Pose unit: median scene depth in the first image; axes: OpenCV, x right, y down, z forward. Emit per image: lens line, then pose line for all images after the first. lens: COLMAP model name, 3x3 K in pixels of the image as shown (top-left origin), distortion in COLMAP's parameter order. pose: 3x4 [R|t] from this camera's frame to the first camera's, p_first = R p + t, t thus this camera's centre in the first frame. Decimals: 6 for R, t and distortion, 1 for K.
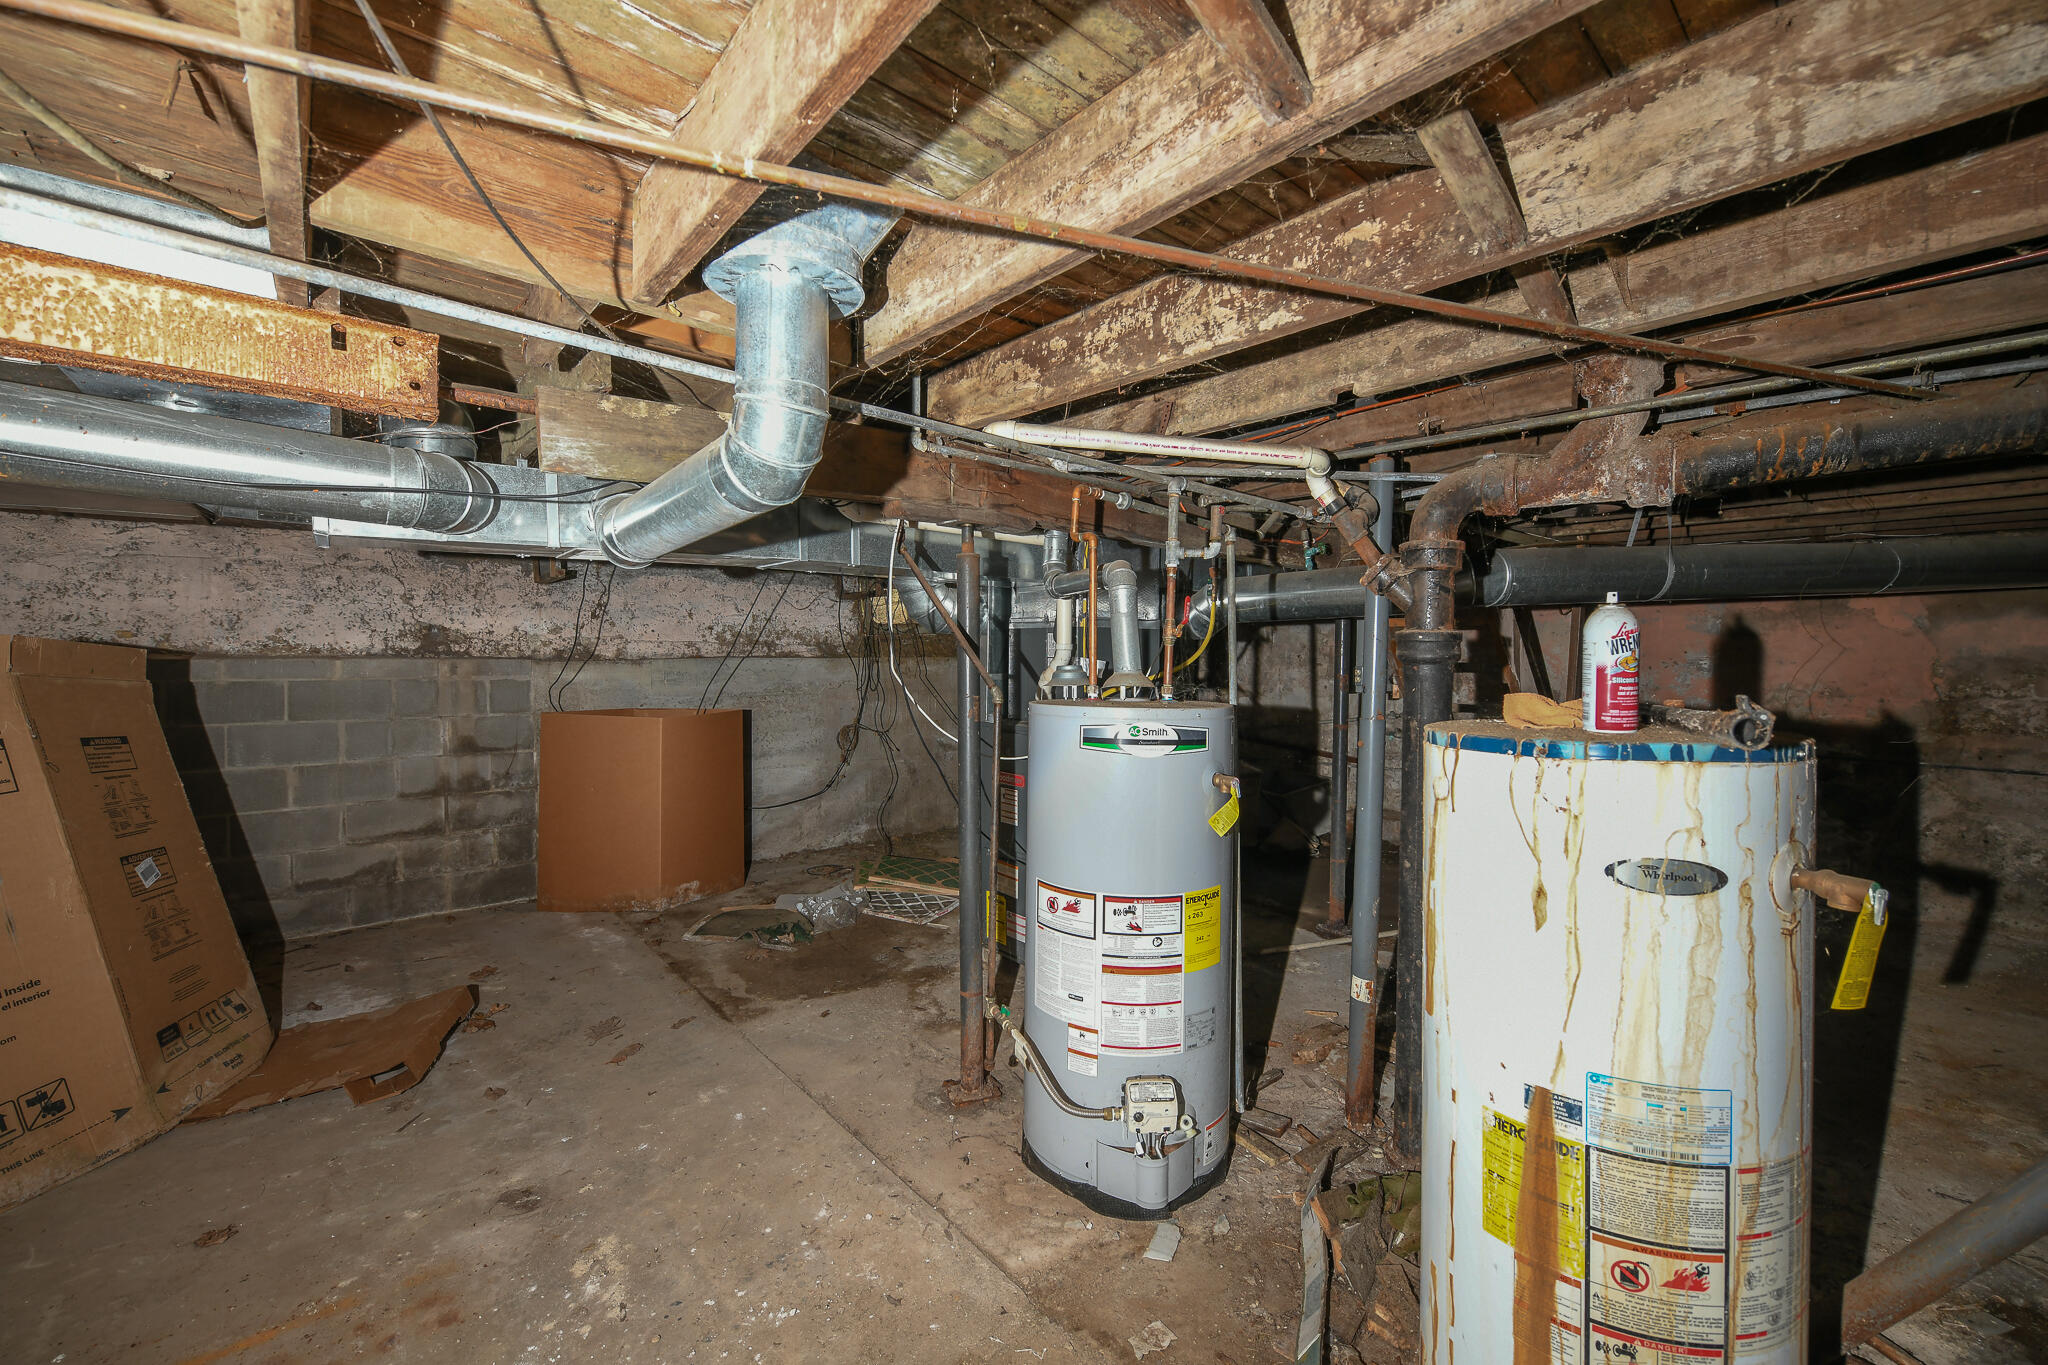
lens RADIAL K [[811.1, 0, 1027.3], [0, 811.1, 674.0], [0, 0, 1]] dist [-0.009013, 0.000032]
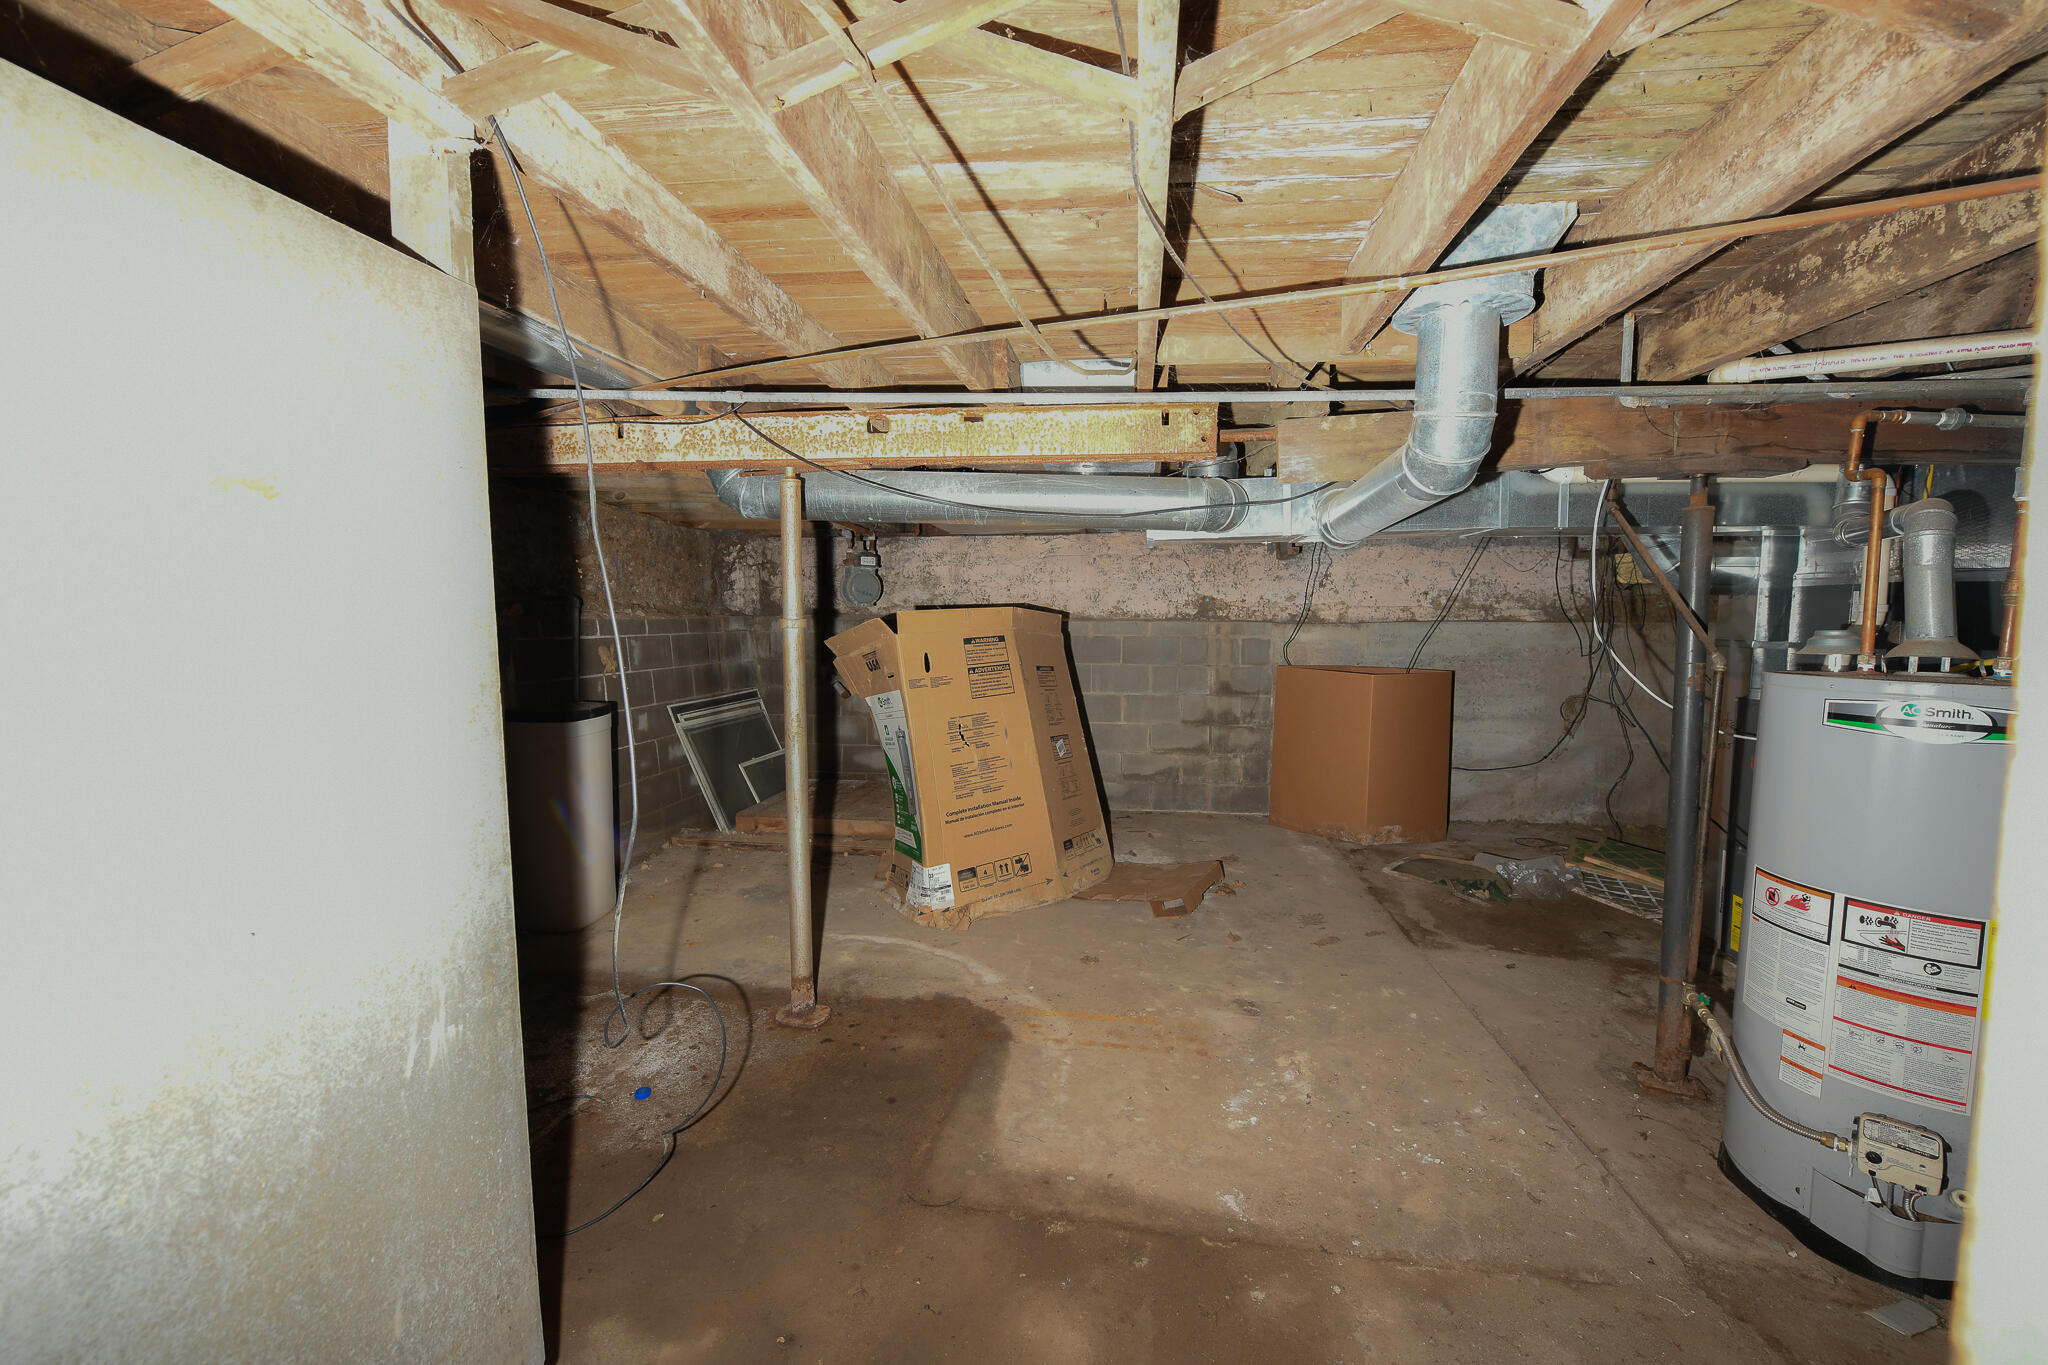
lens RADIAL K [[811.1, 0, 1027.3], [0, 811.1, 674.0], [0, 0, 1]] dist [-0.009013, 0.000032]
pose [[0.662555, 0.050834, -0.747286, 0.125262], [-0.018435, 0.998499, 0.051578, 0.007178], [0.748786, -0.020397, 0.662498, -0.185689]]
